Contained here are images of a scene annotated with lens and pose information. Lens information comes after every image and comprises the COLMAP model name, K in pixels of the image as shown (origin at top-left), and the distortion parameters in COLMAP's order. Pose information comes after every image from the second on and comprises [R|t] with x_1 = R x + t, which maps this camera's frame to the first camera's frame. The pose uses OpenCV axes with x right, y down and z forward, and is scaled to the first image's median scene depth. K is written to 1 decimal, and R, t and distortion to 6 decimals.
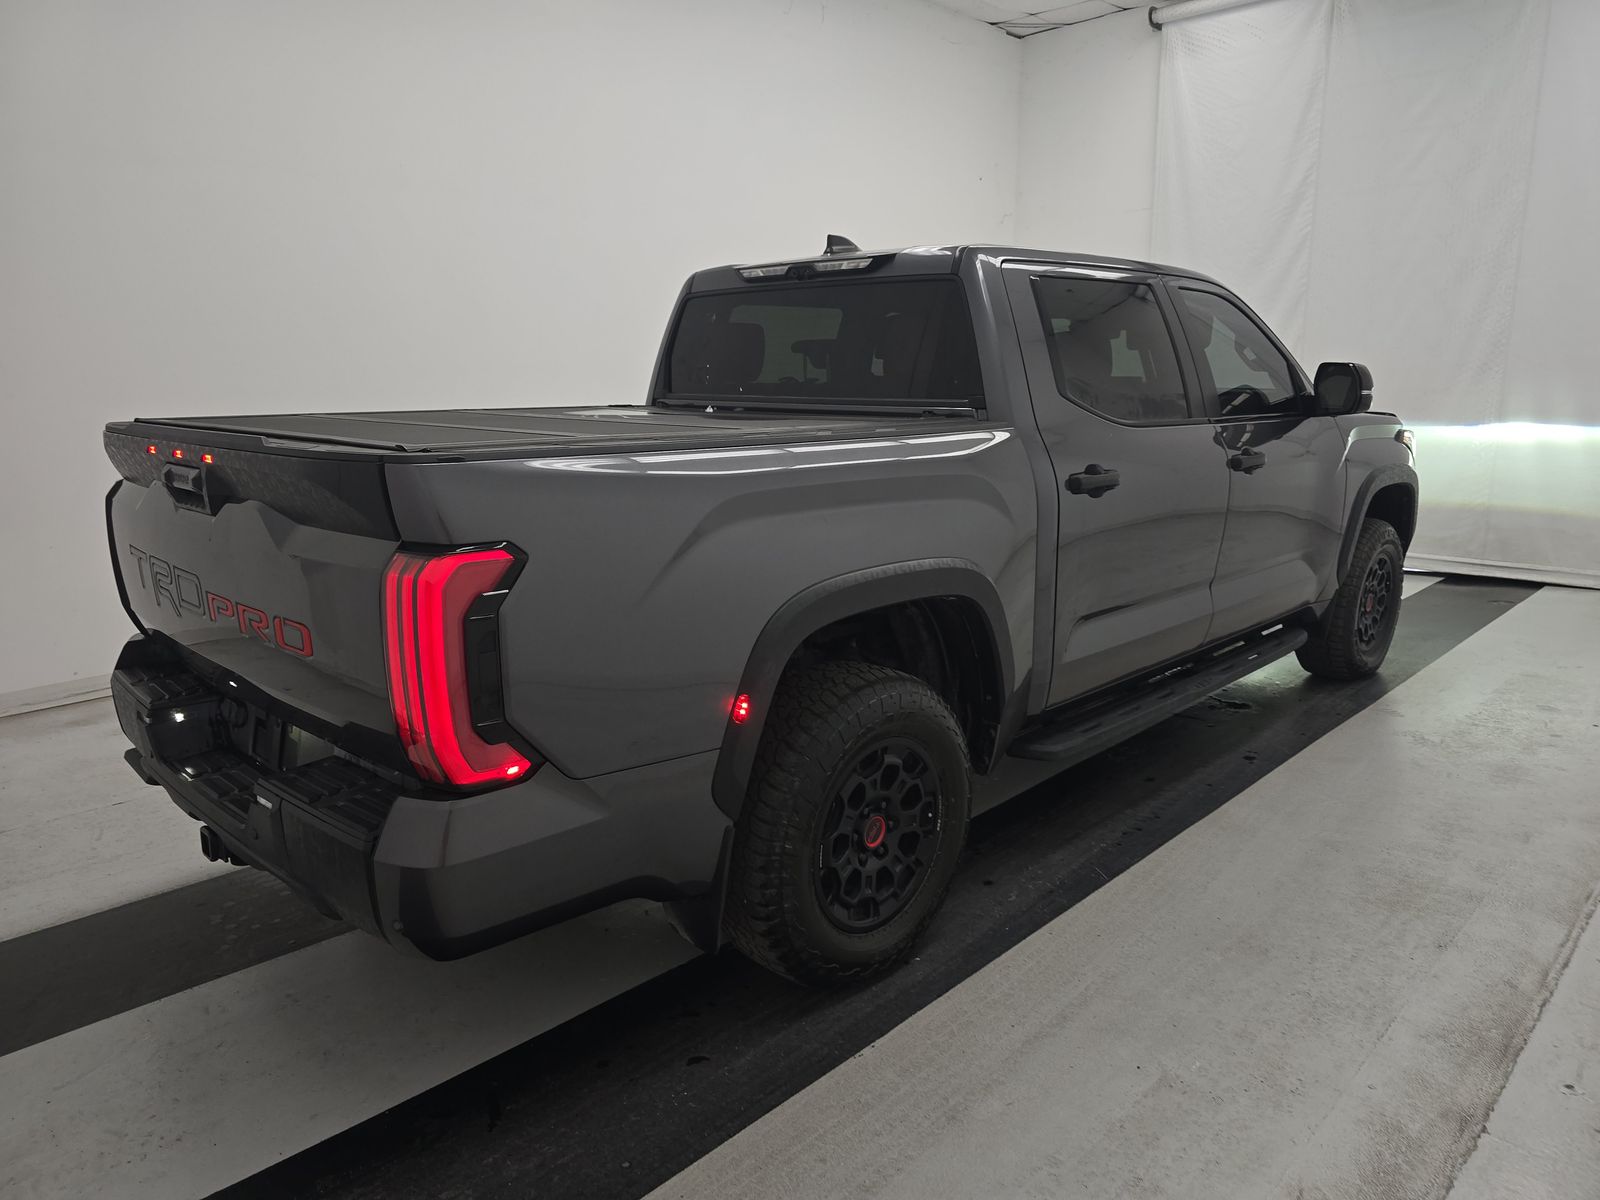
lens RADIAL K [[1130.0, 0, 800.0], [0, 1130.0, 600.0], [0, 0, 1]] dist [0.006501, 0.004228]
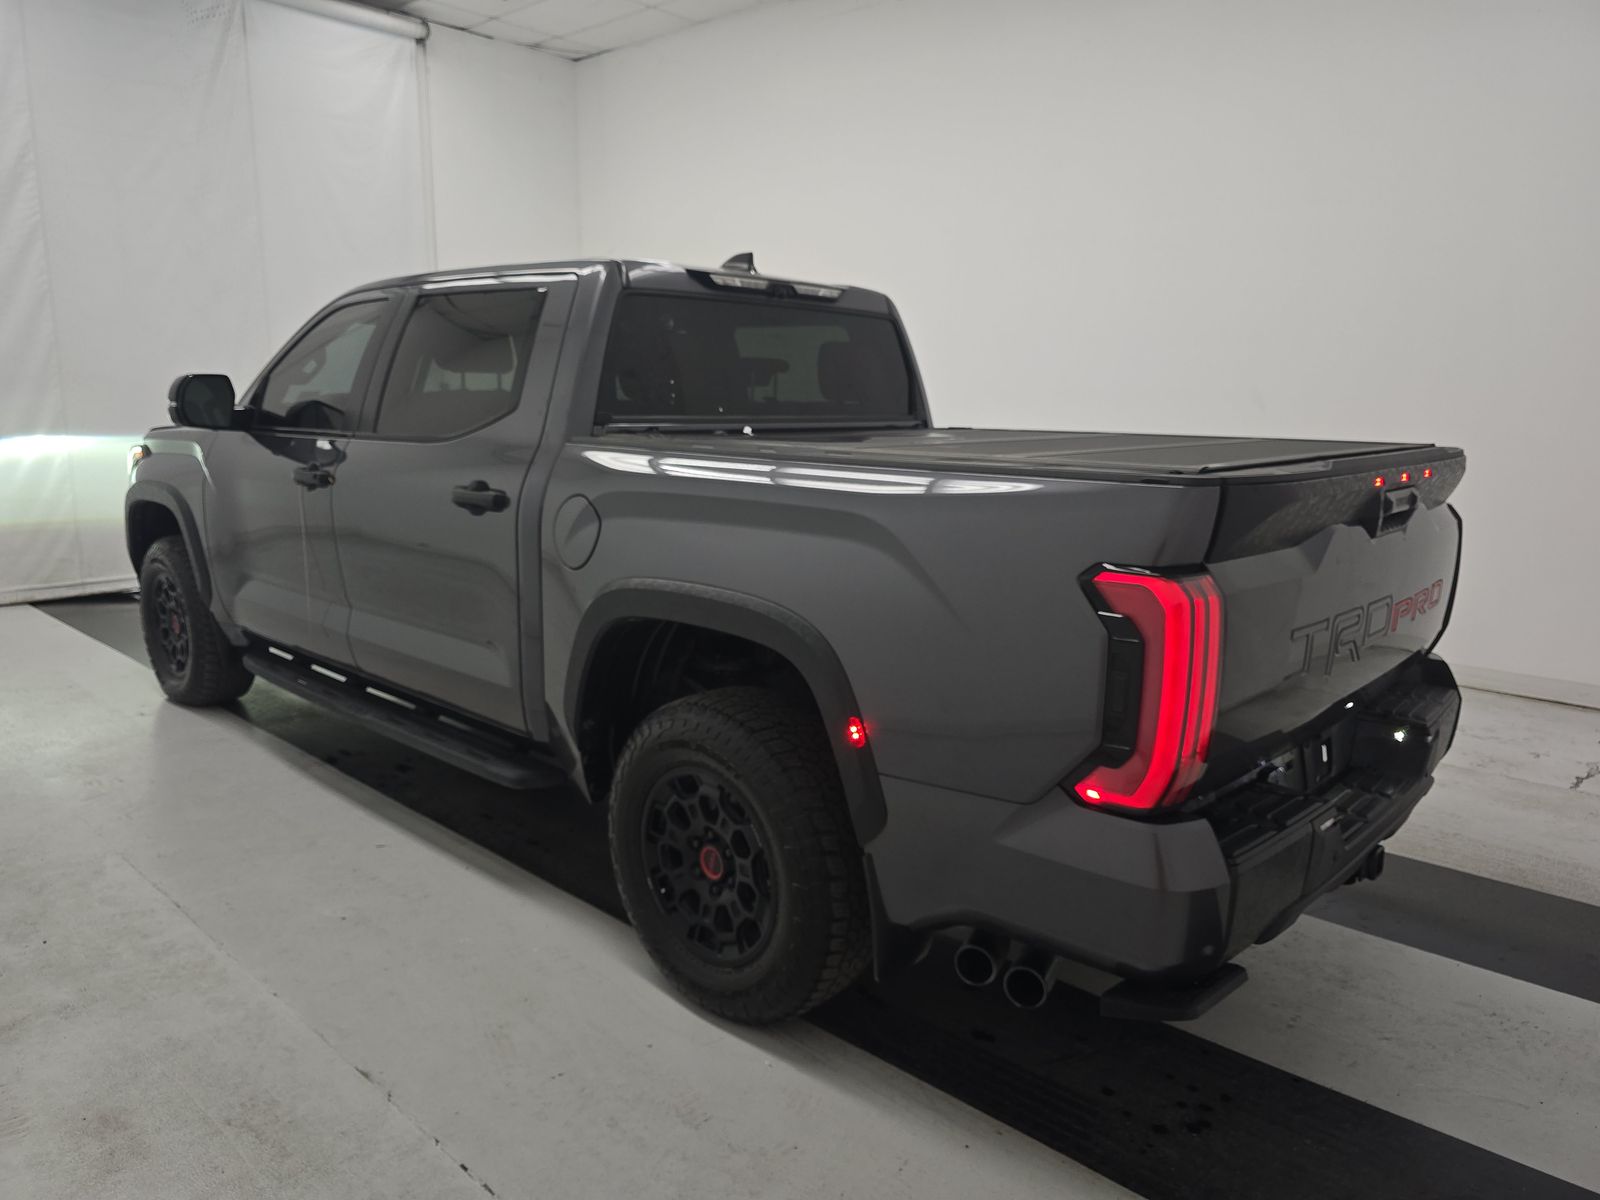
lens RADIAL K [[1130.0, 0, 800.0], [0, 1130.0, 600.0], [0, 0, 1]] dist [0.006501, 0.004228]
pose [[-0.016758, -0.177325, 0.984010, -0.897846], [0.181620, 0.967236, 0.177396, -0.175107], [-0.983226, 0.181688, 0.015997, 0.885596]]
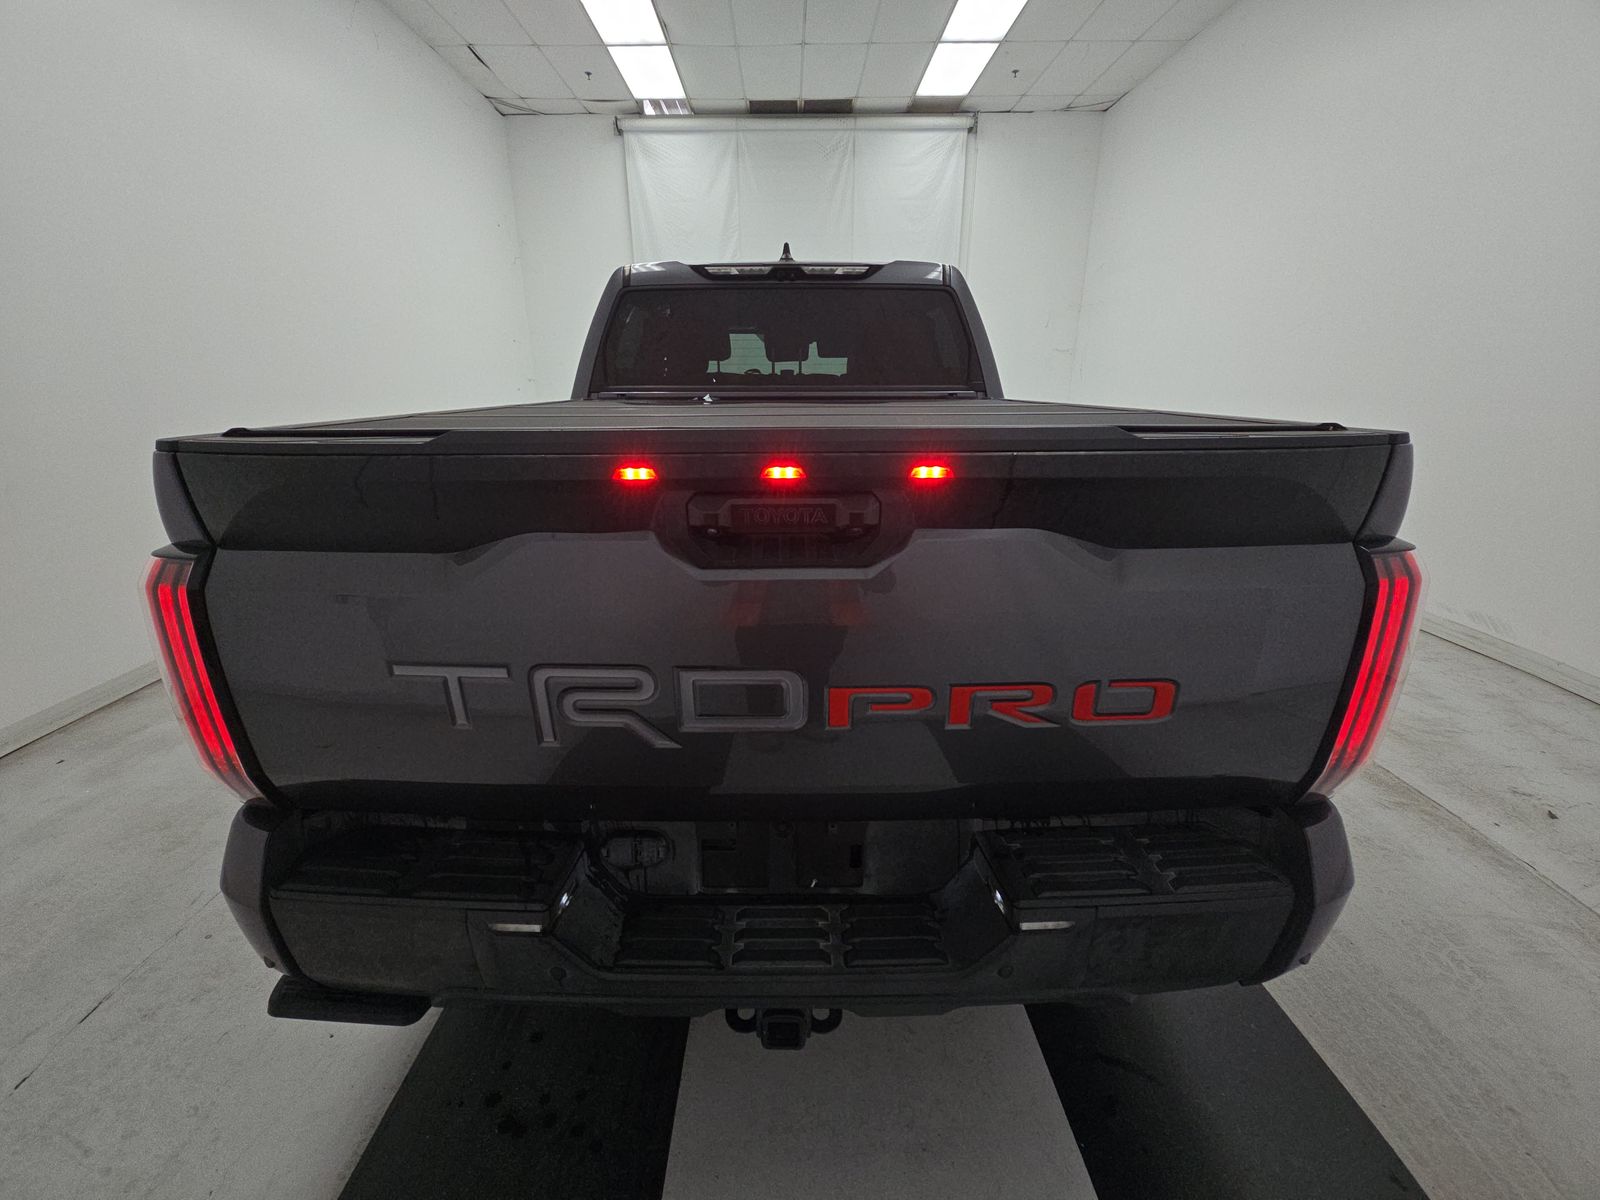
lens RADIAL K [[610.6, 0, 802.2], [0, 610.6, 619.5], [0, 0, 1]] dist [0.000704, 0.000064]
pose [[0.710978, -0.257022, 0.654561, -0.409028], [0.141087, 0.964023, 0.225288, -0.069974], [-0.688916, -0.067825, 0.721661, 0.419897]]
